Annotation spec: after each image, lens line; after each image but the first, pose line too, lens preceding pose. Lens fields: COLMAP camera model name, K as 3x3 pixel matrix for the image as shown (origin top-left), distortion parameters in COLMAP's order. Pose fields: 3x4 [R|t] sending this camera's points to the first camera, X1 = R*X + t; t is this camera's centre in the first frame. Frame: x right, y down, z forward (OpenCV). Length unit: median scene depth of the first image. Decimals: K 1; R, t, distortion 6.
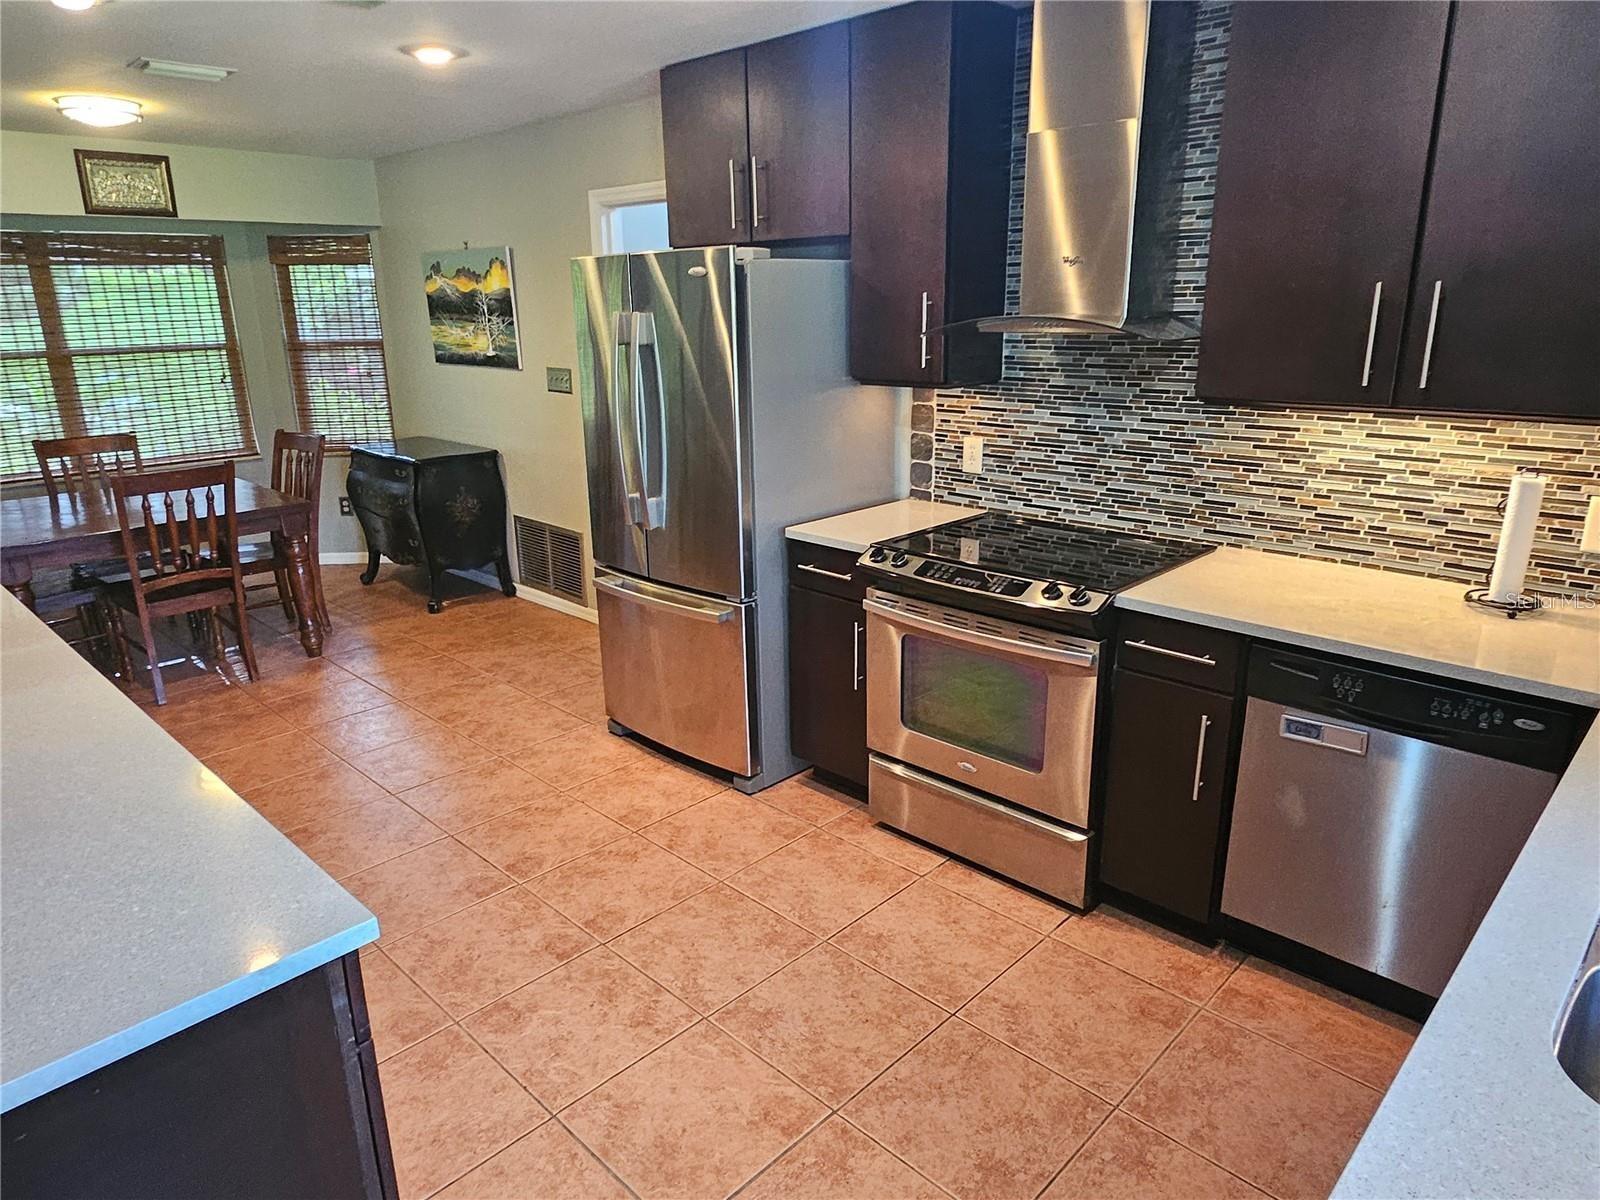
lens RADIAL K [[1014.1, 0, 802.1], [0, 1014.1, 606.2], [0, 0, 1]] dist [0.009725, 0.000061]
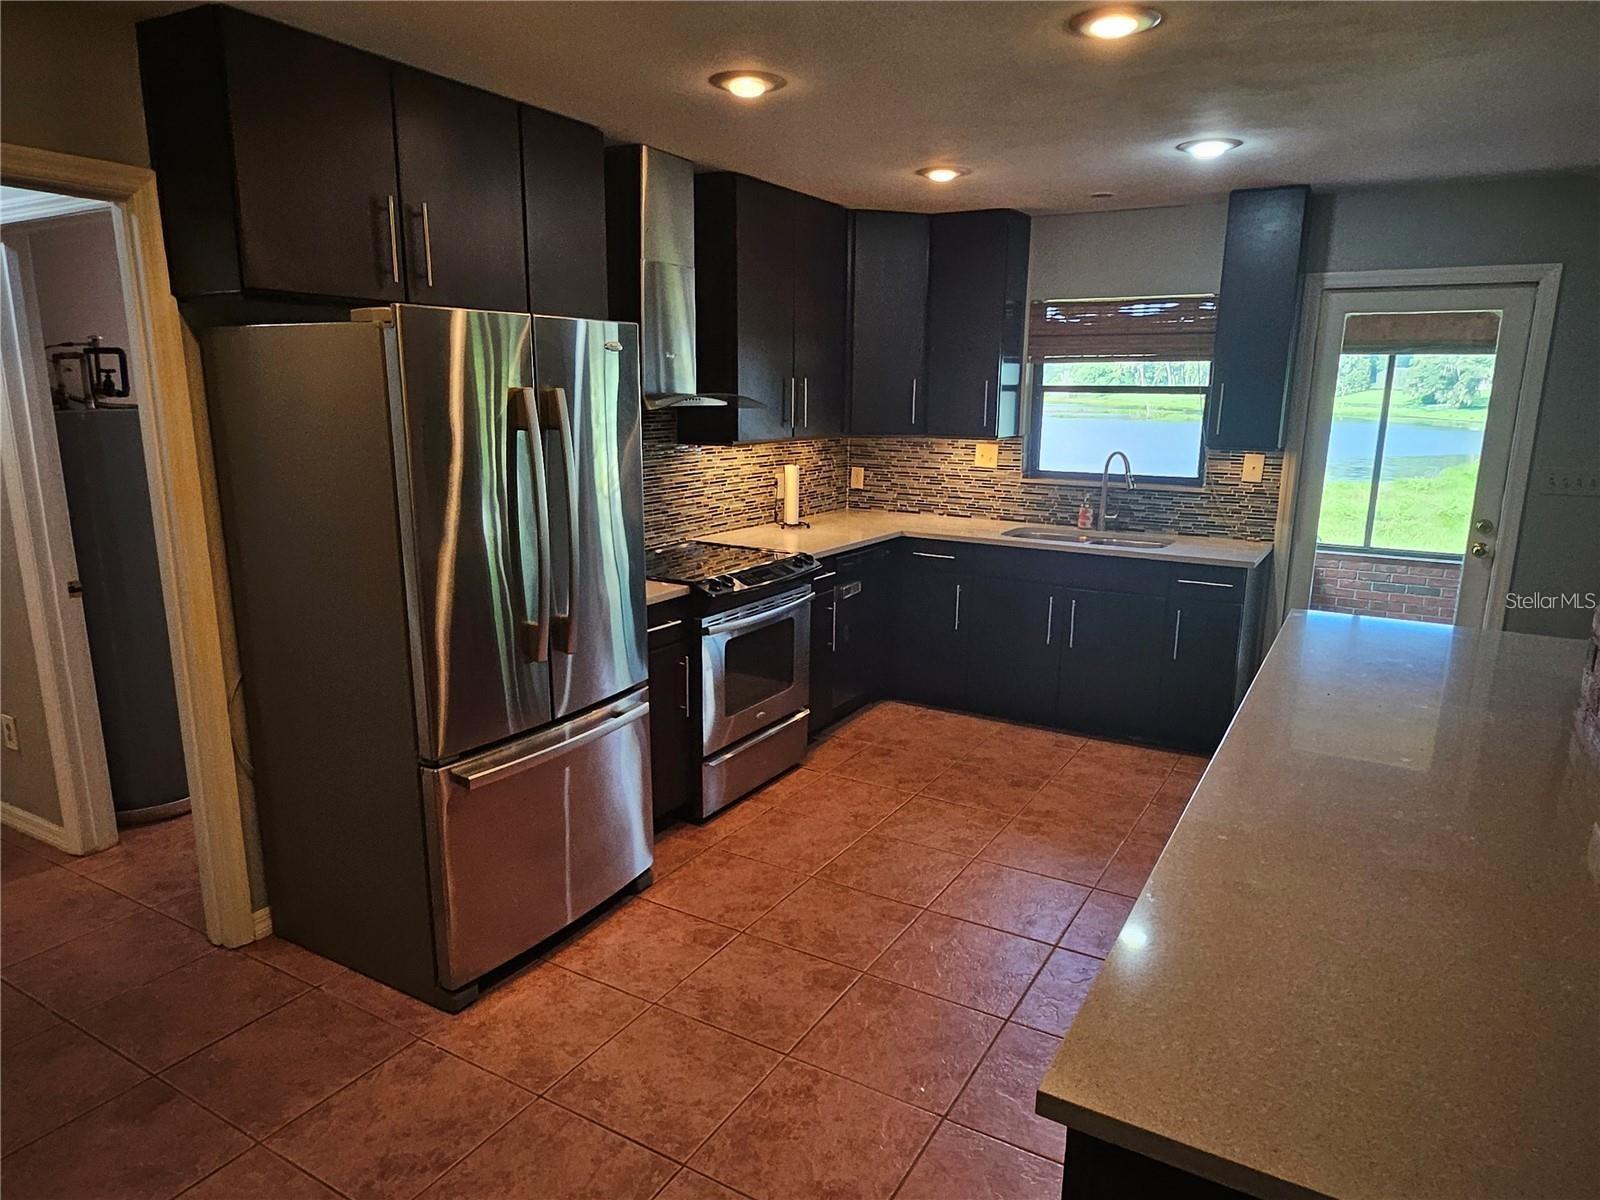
lens RADIAL K [[1014.1, 0, 802.1], [0, 1014.1, 606.2], [0, 0, 1]] dist [0.009725, 0.000061]
pose [[-0.230875, -0.197041, 0.952823, -0.615112], [0.277787, 0.925172, 0.258633, -0.173206], [-0.932486, 0.324394, -0.158864, 0.605118]]
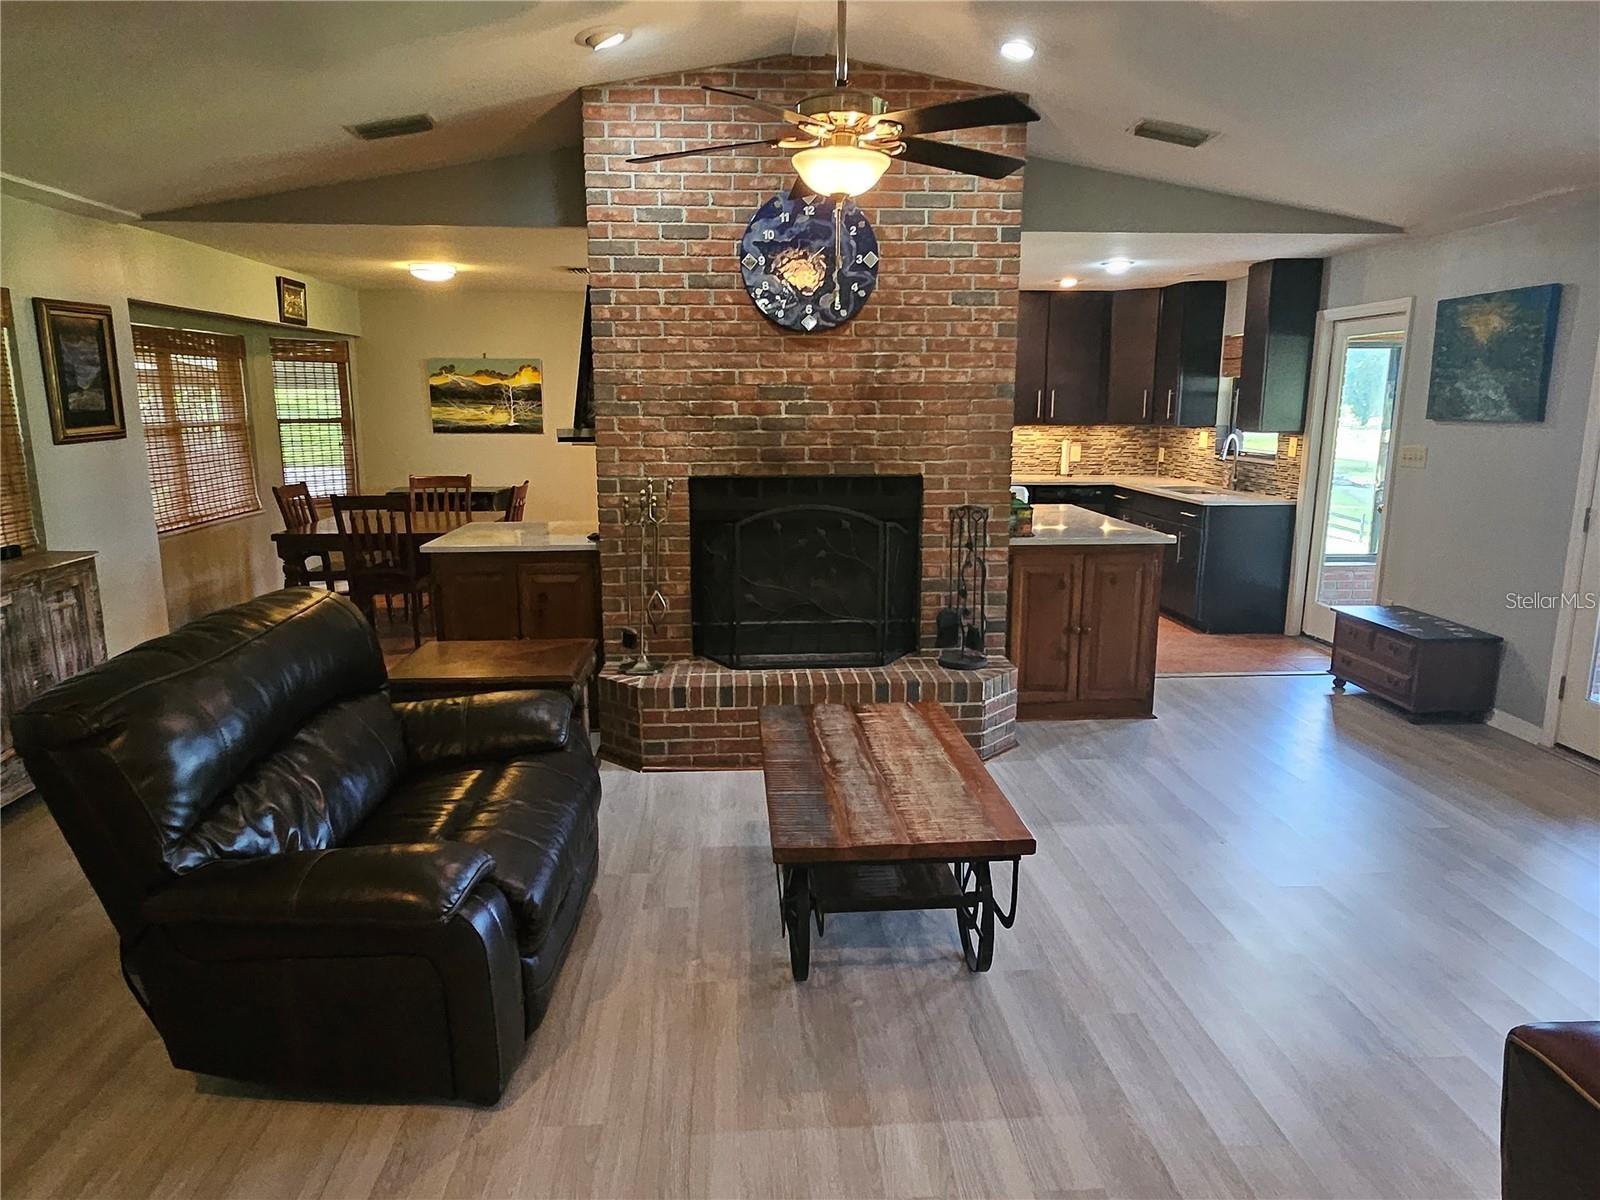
lens RADIAL K [[1014.1, 0, 802.1], [0, 1014.1, 606.2], [0, 0, 1]] dist [0.009725, 0.000061]
pose [[0.668954, -0.133929, 0.731138, -1.196076], [0.207517, 0.978173, -0.010687, 0.133915], [-0.713748, 0.158873, 0.682146, -0.336371]]
